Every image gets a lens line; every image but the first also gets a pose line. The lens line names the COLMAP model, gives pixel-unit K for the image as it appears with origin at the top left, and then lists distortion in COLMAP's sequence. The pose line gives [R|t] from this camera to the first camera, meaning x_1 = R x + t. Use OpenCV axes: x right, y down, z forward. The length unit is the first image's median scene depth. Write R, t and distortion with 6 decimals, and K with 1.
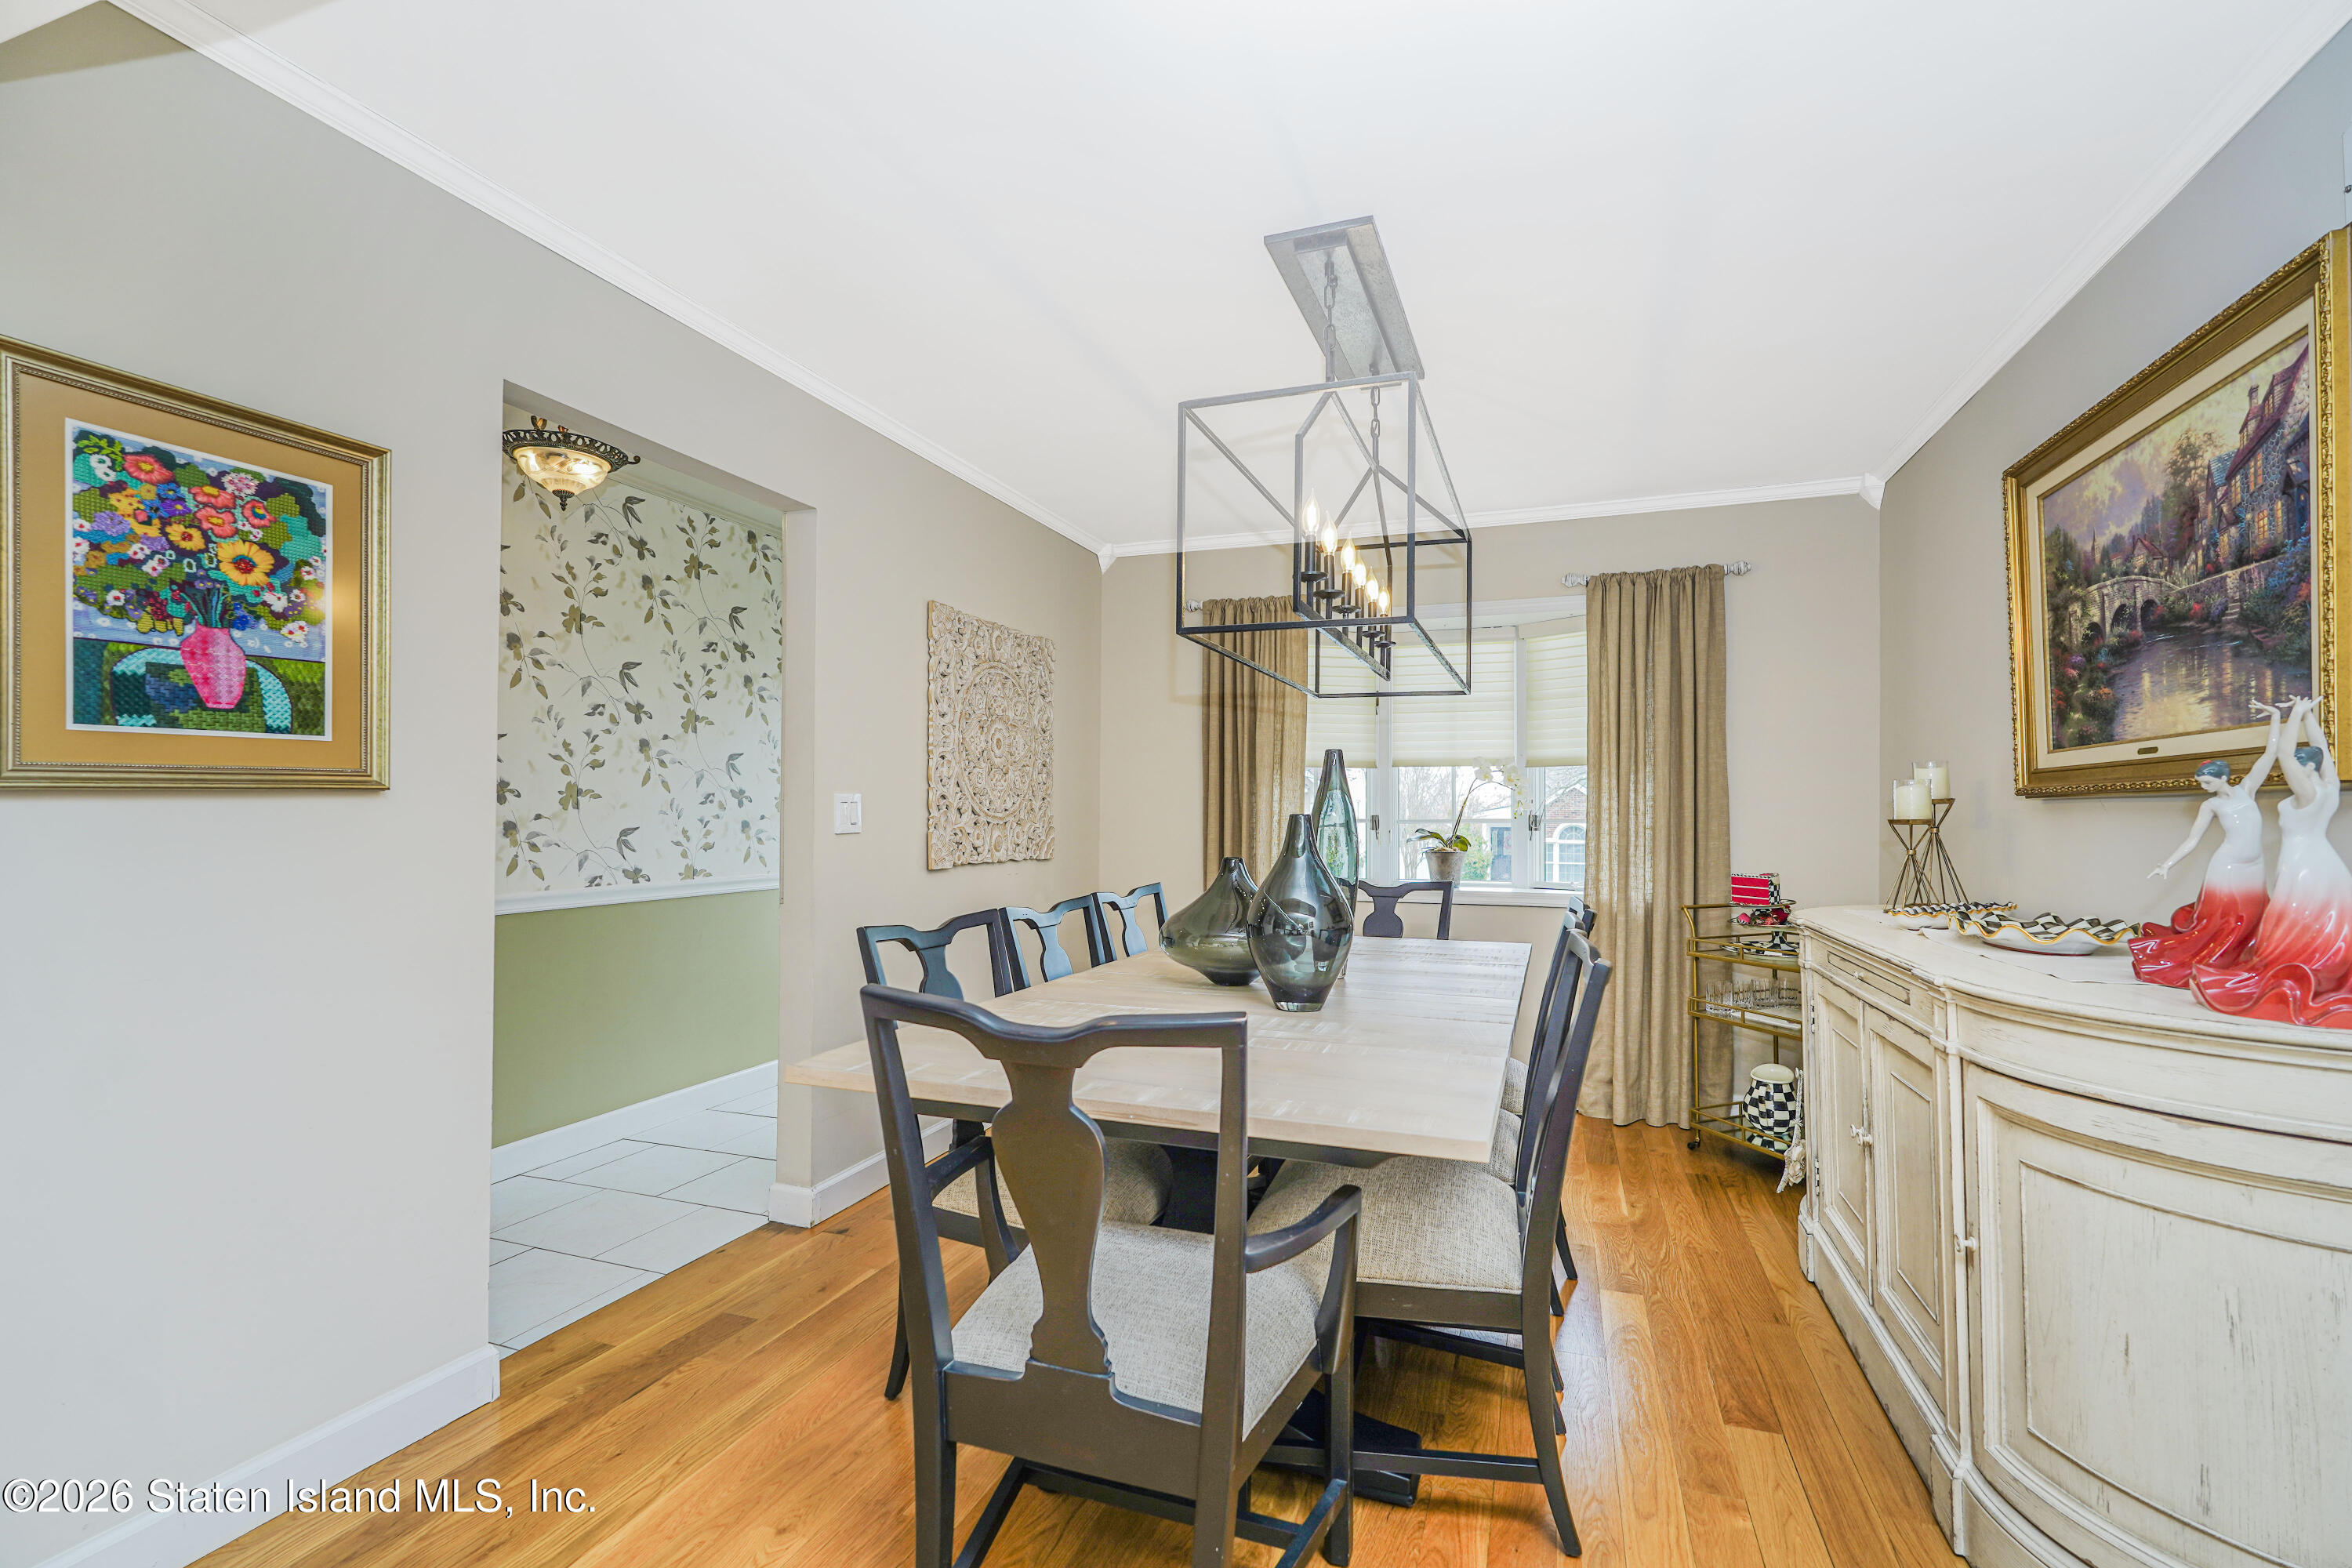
lens RADIAL K [[1058.9, 0, 1182.6], [0, 1058.9, 795.4], [0, 0, 1]] dist [-0.019573, 0.005355]
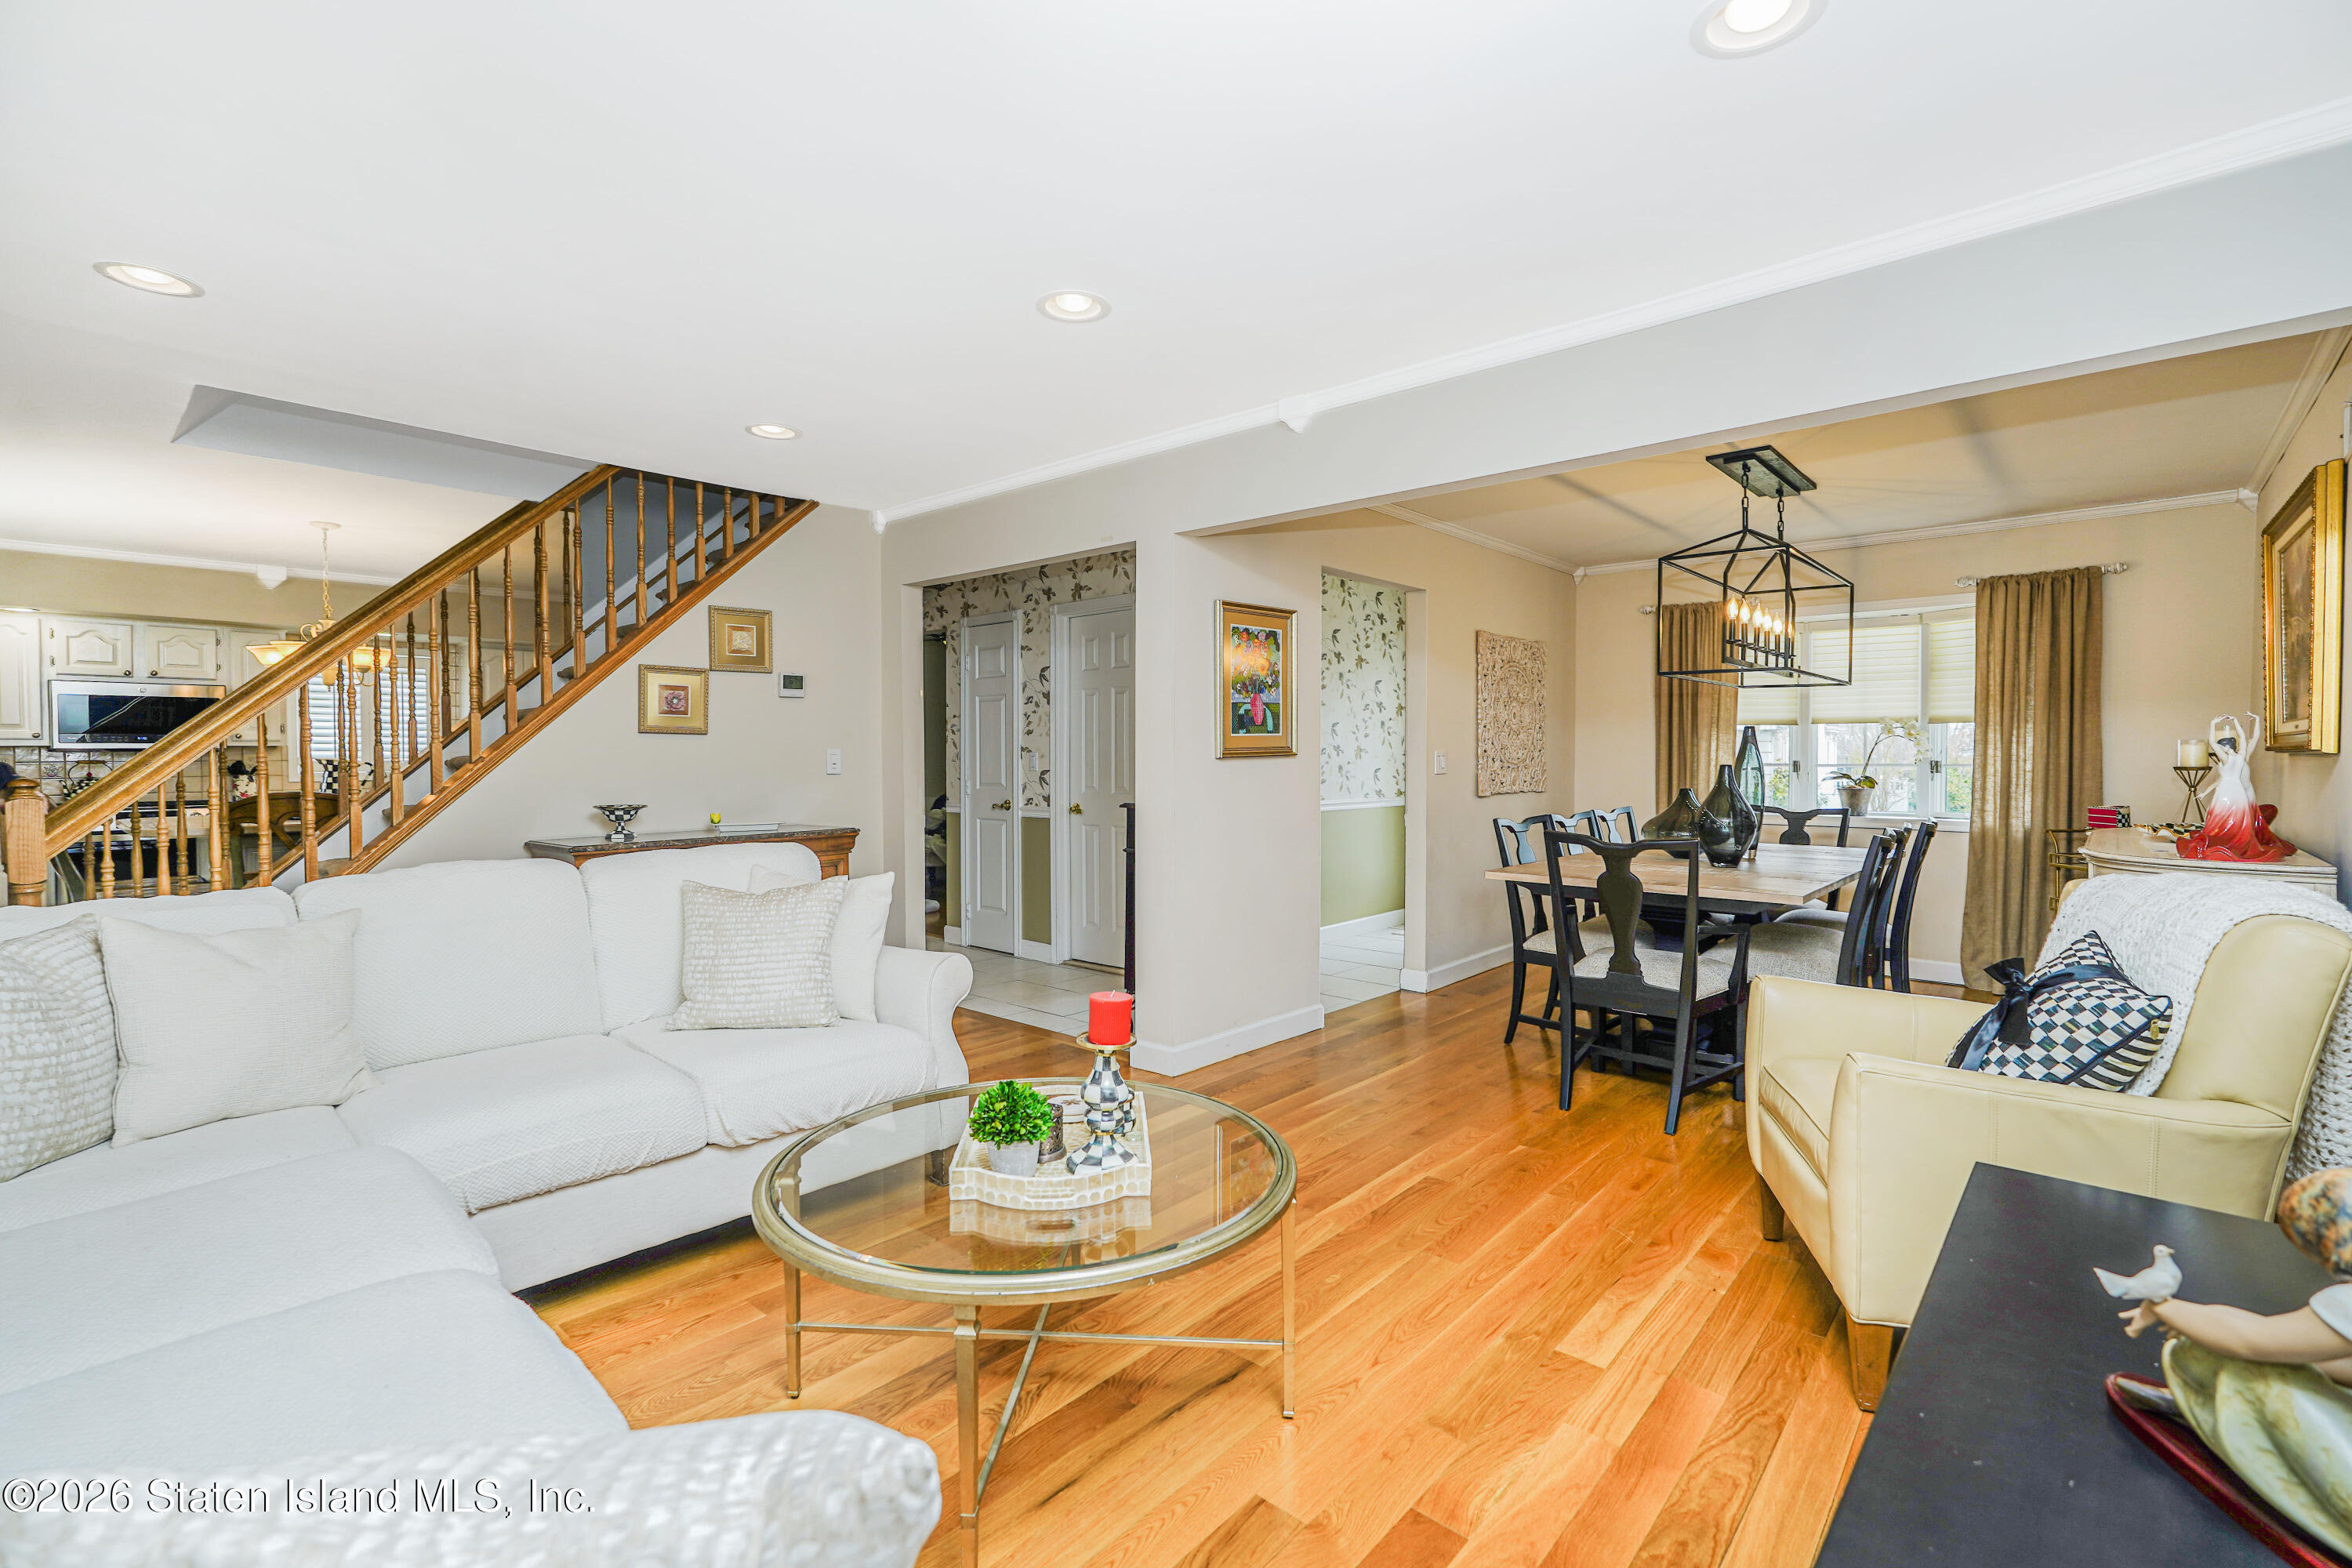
lens RADIAL K [[1058.9, 0, 1182.9], [0, 1058.9, 765.5], [0, 0, 1]] dist [-0.019573, 0.005355]
pose [[0.928487, 0.000560, -0.371365, -0.054475], [0.010325, 0.999573, 0.027320, -0.024530], [0.371222, -0.029200, 0.928085, -0.653881]]
